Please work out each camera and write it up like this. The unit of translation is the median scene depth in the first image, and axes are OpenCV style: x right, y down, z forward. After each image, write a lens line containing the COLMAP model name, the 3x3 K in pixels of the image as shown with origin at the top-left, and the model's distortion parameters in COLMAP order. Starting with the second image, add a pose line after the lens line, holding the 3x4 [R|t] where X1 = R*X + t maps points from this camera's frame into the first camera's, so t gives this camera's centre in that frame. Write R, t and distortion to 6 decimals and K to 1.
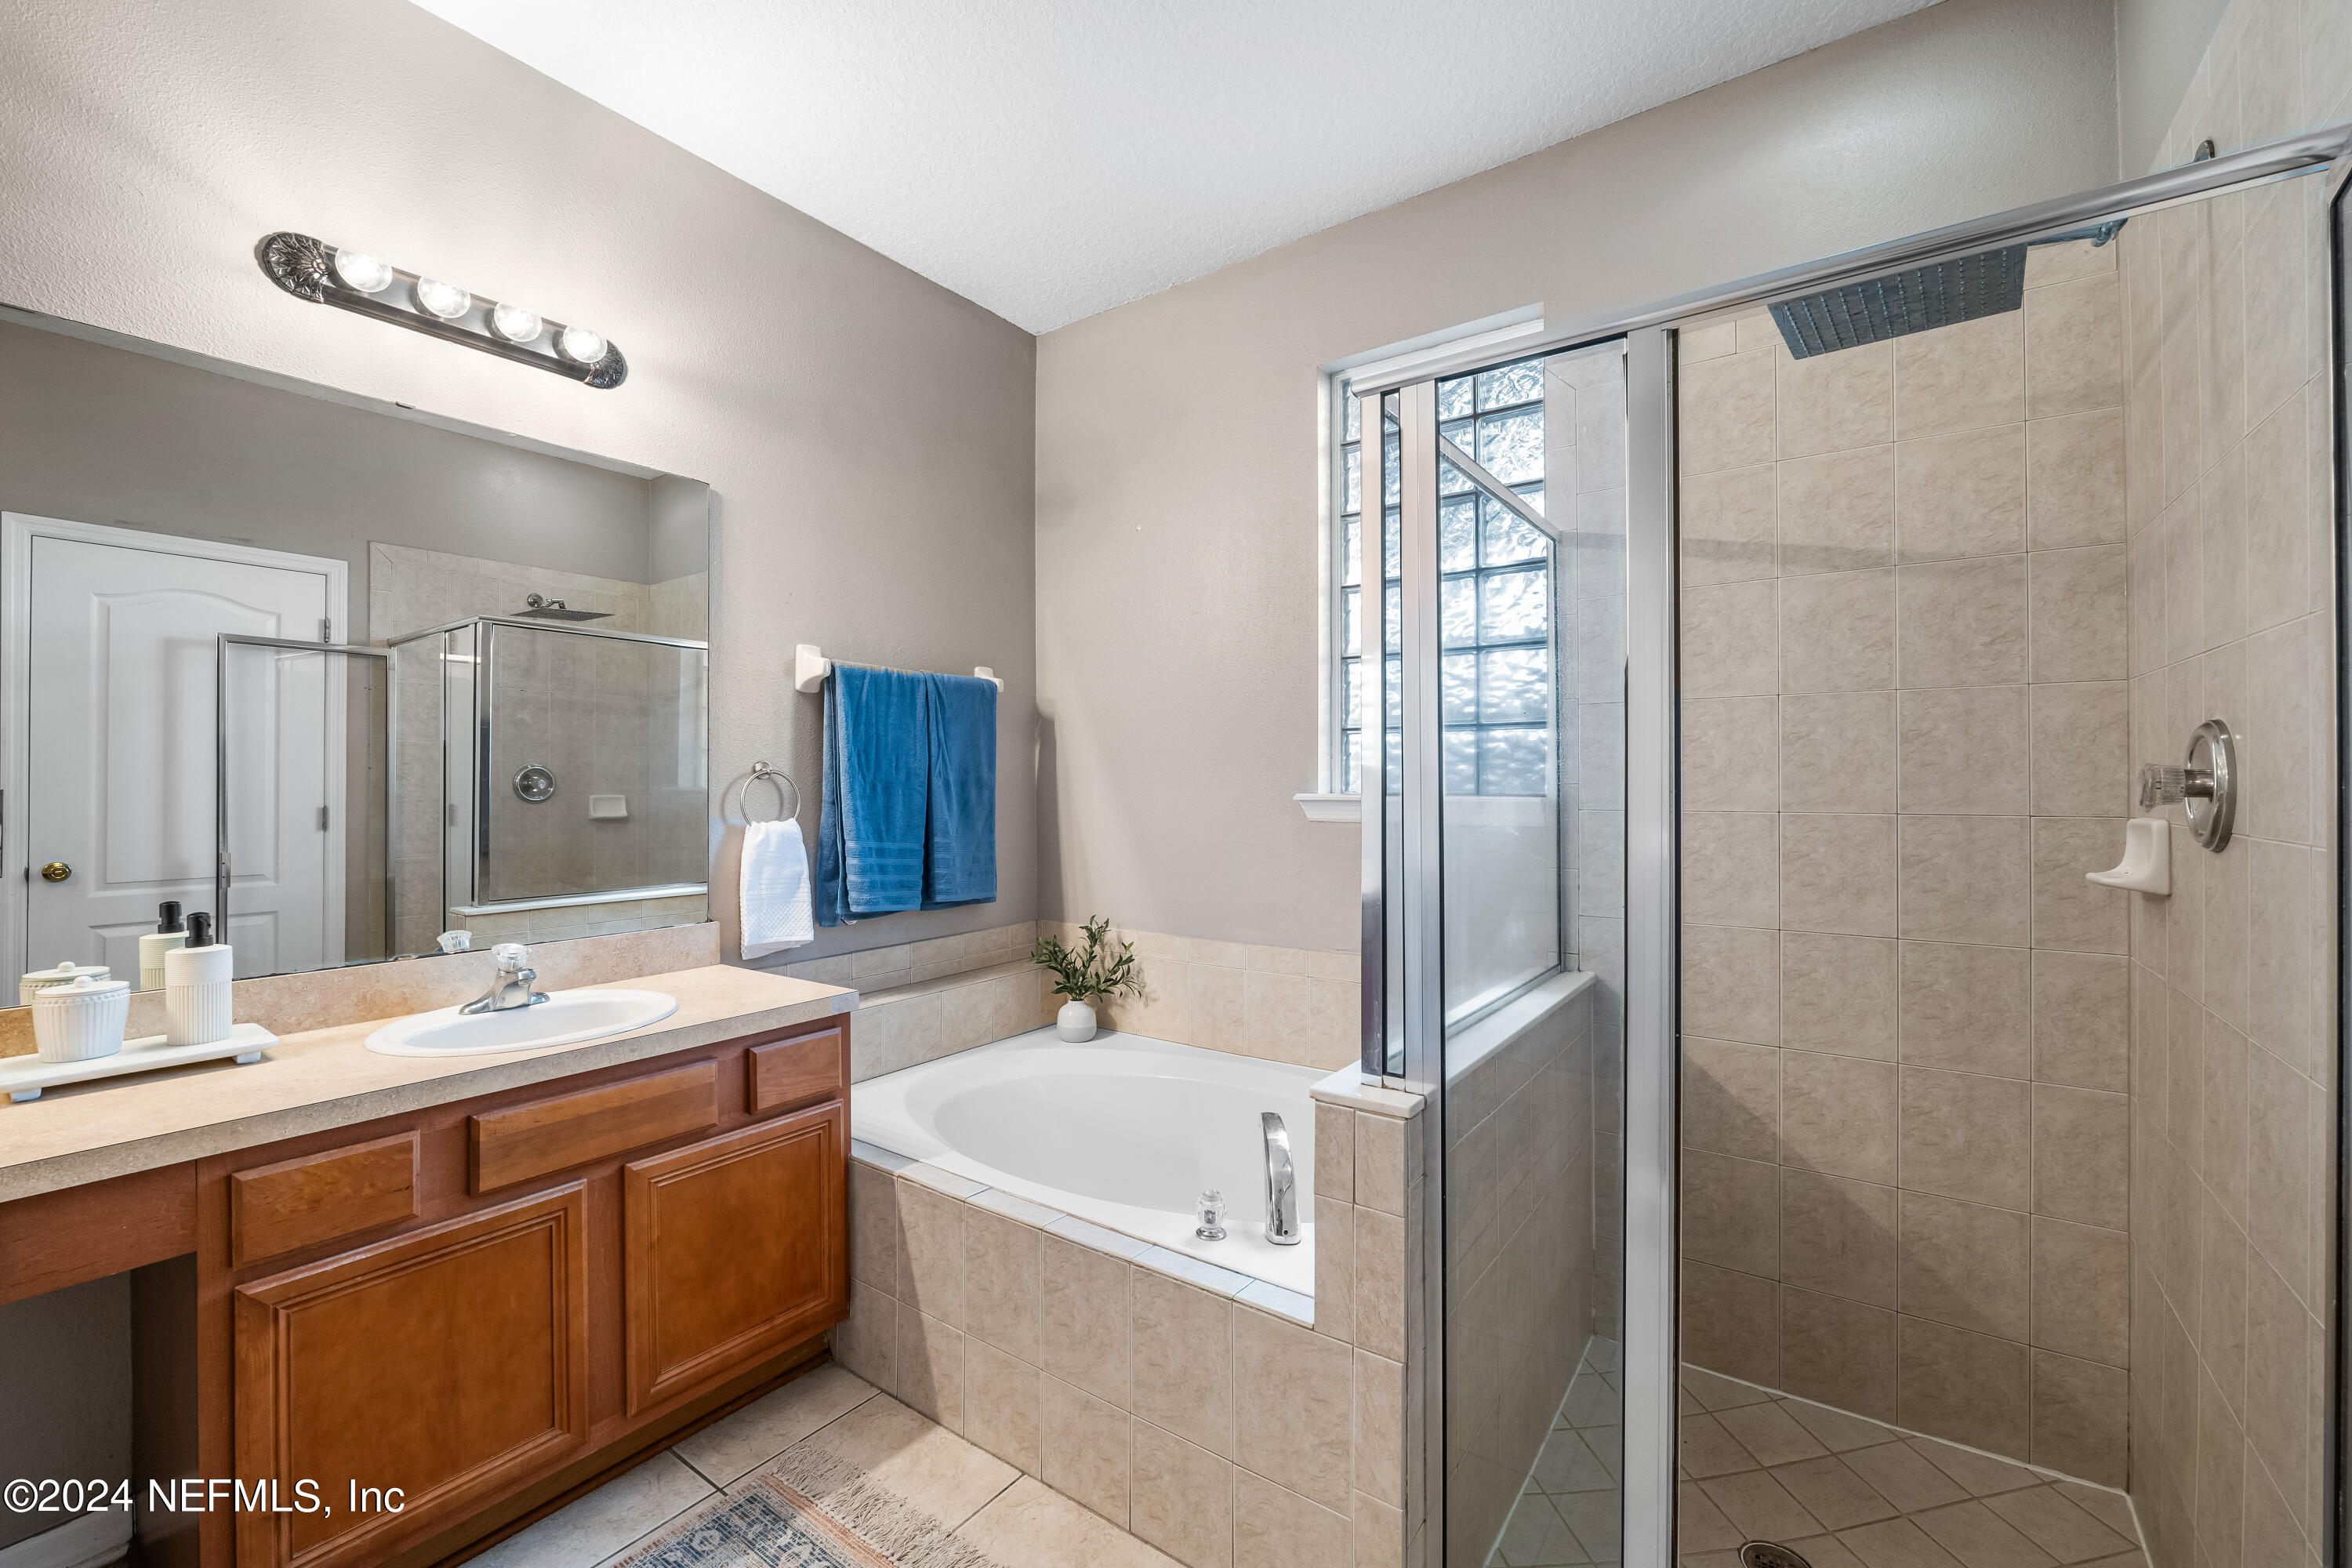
lens RADIAL K [[970.4, 0, 1159.7], [0, 970.4, 775.1], [0, 0, 1]] dist [-0.011406, -0.000164]
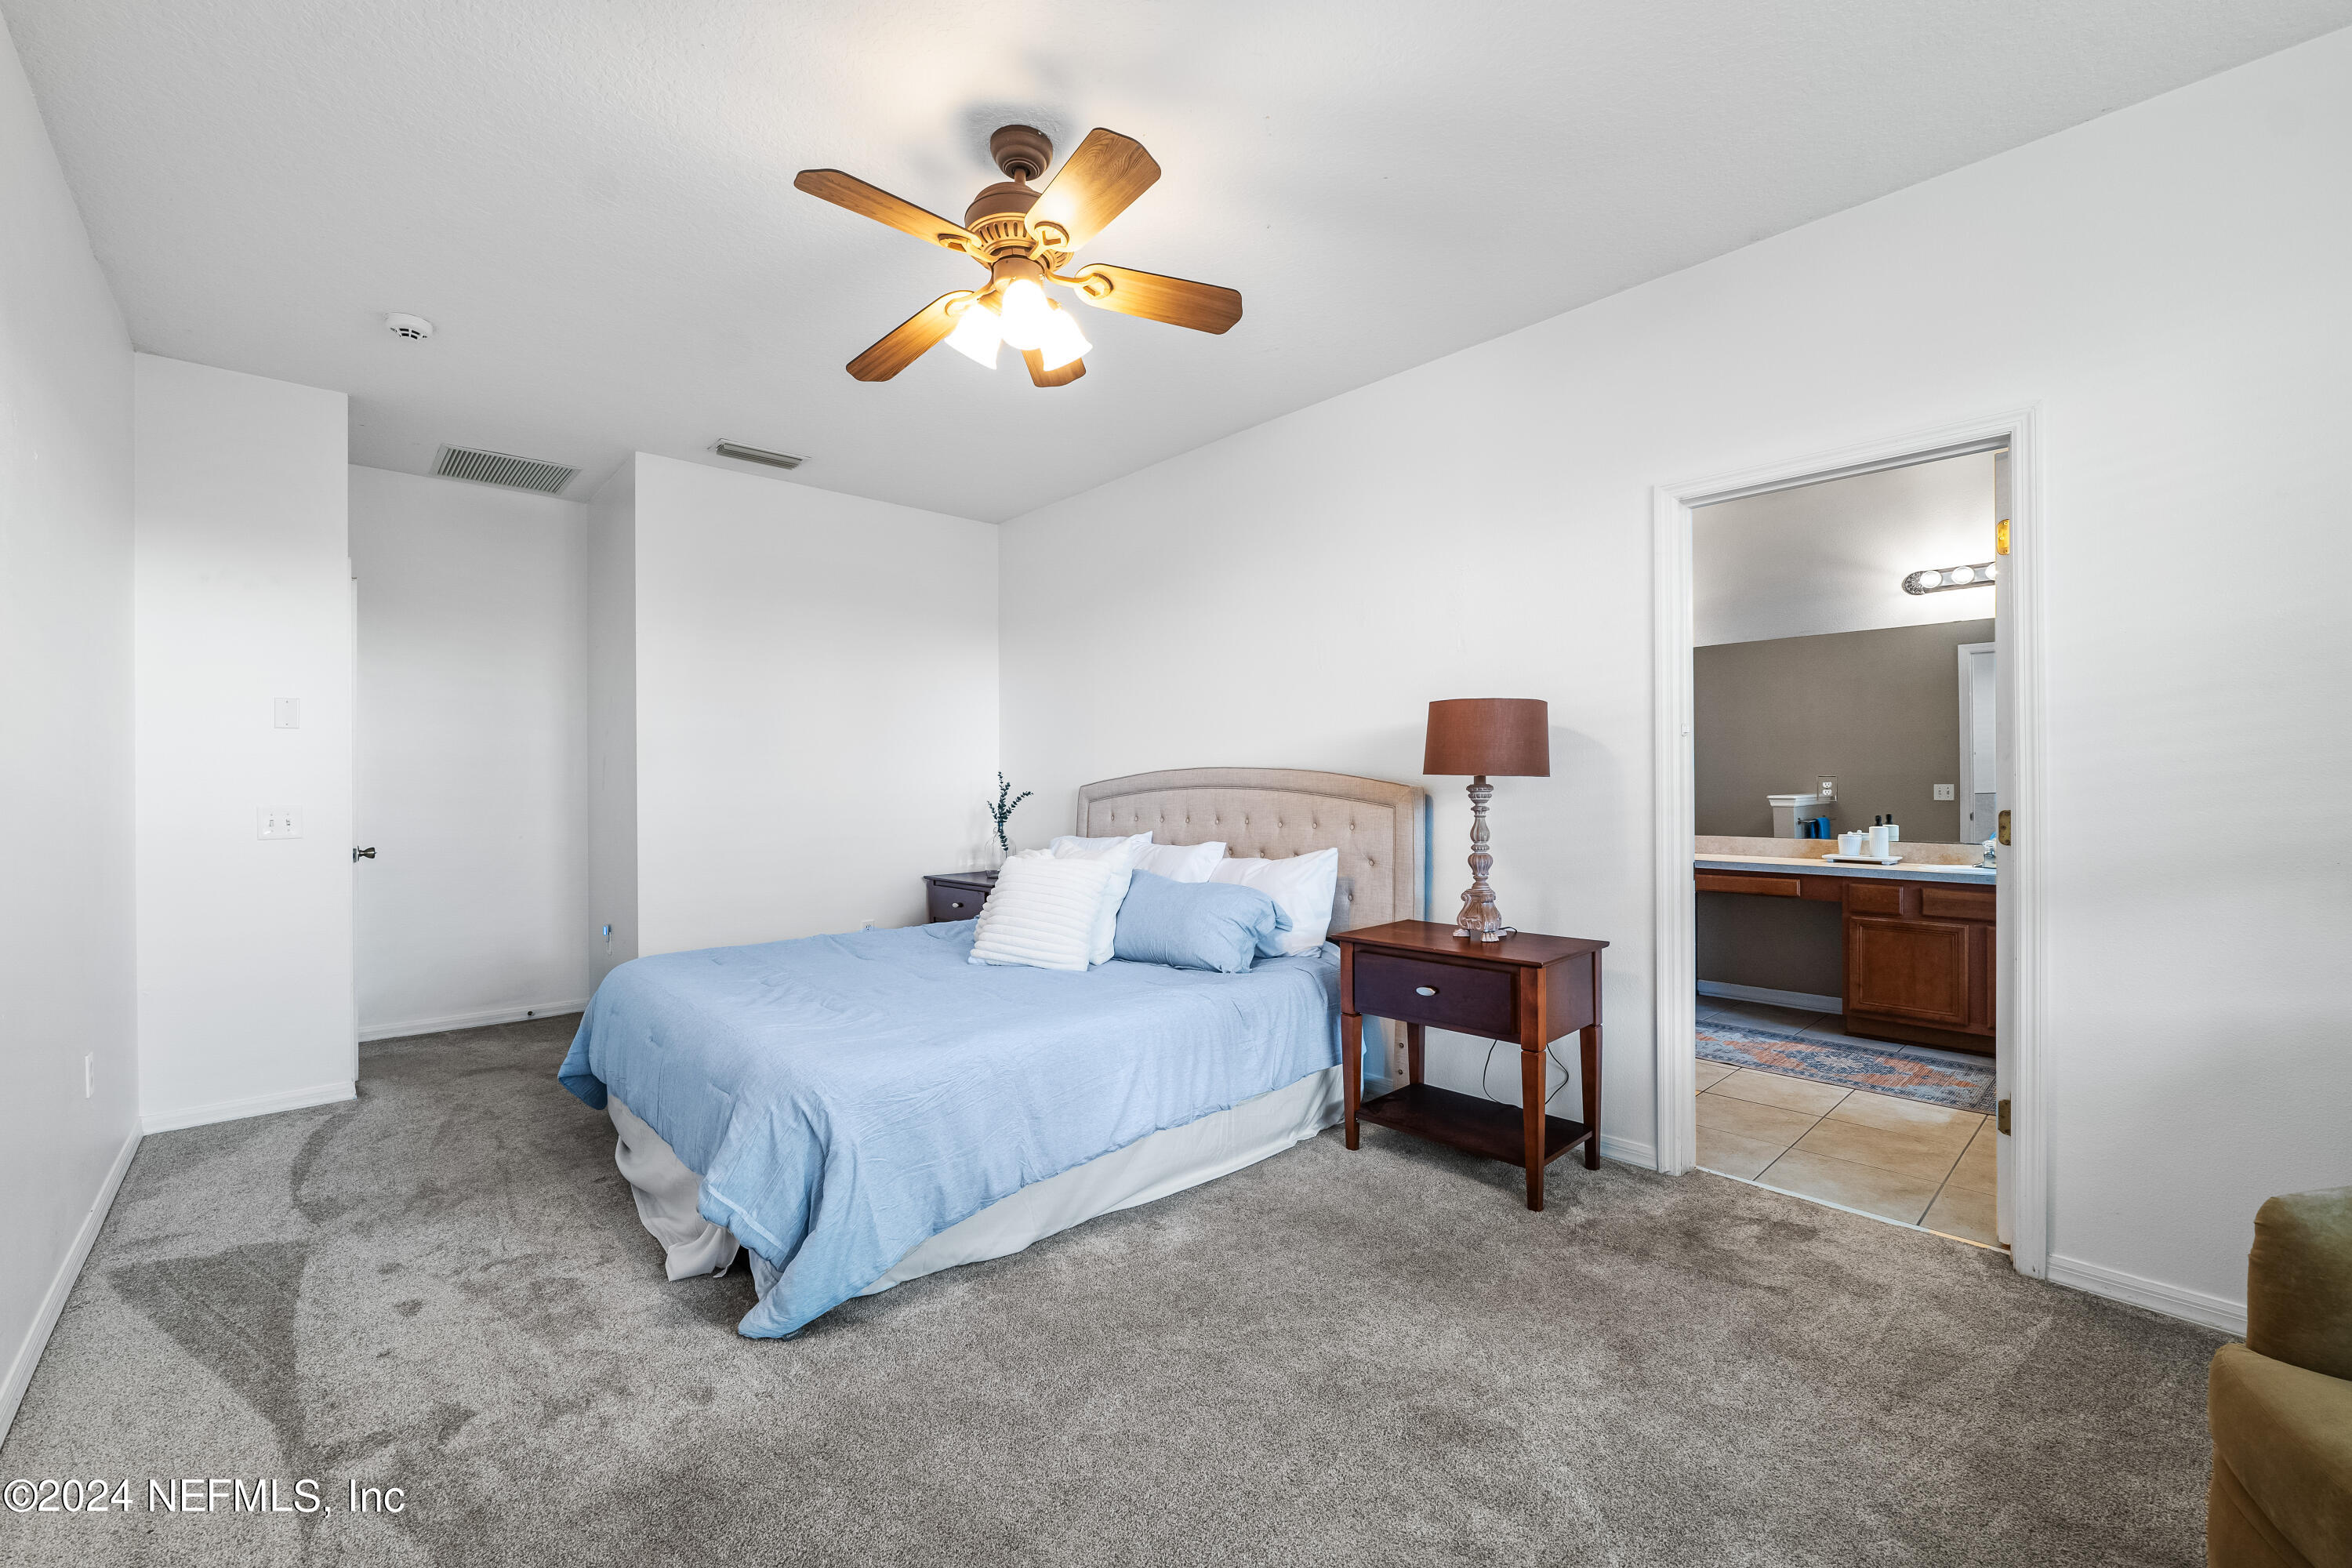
lens RADIAL K [[970.4, 0, 1172.8], [0, 970.4, 782.8], [0, 0, 1]] dist [-0.011406, -0.000164]
pose [[-0.192411, 0.004350, -0.981305, 2.031421], [0.016977, 0.999855, 0.001104, -0.002892], [0.981168, -0.016447, -0.192457, -0.512772]]
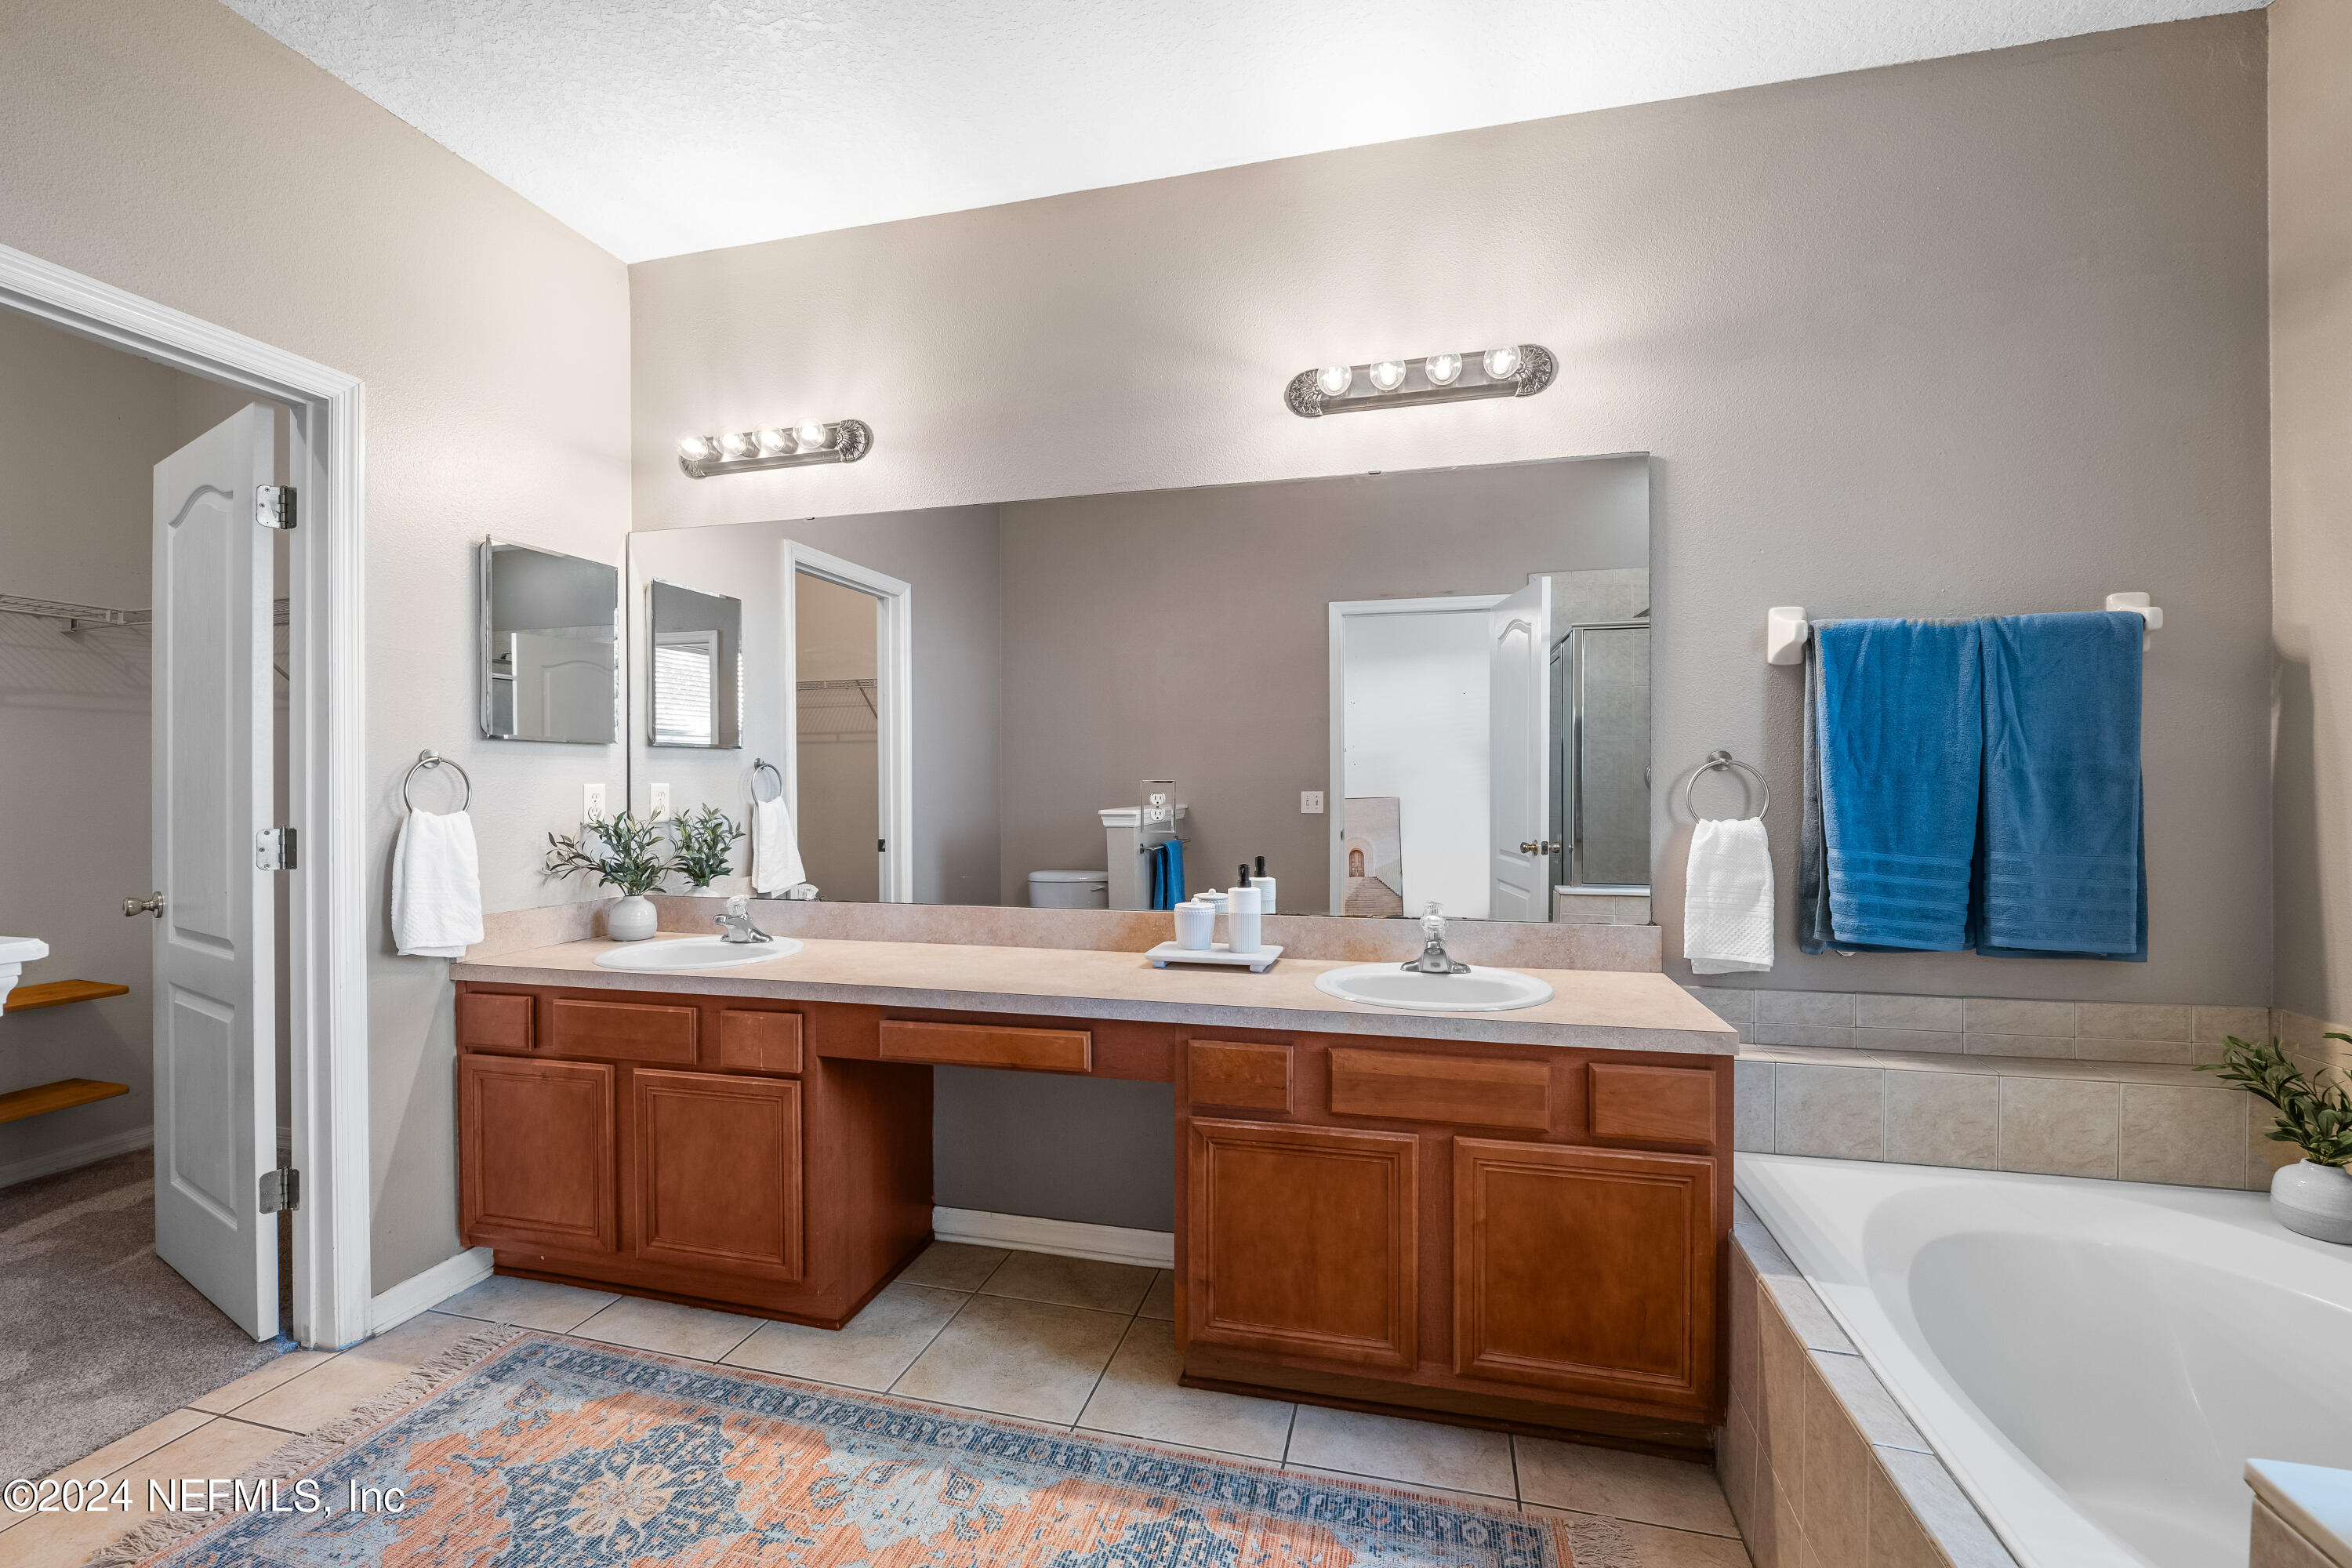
lens RADIAL K [[970.4, 0, 1173.4], [0, 970.4, 784.1], [0, 0, 1]] dist [-0.011406, -0.000164]
pose [[0.363951, 0.006000, -0.931399, 0.286139], [0.010157, 0.999894, 0.010410, 0.002796], [0.931363, -0.013249, 0.363851, 0.294989]]
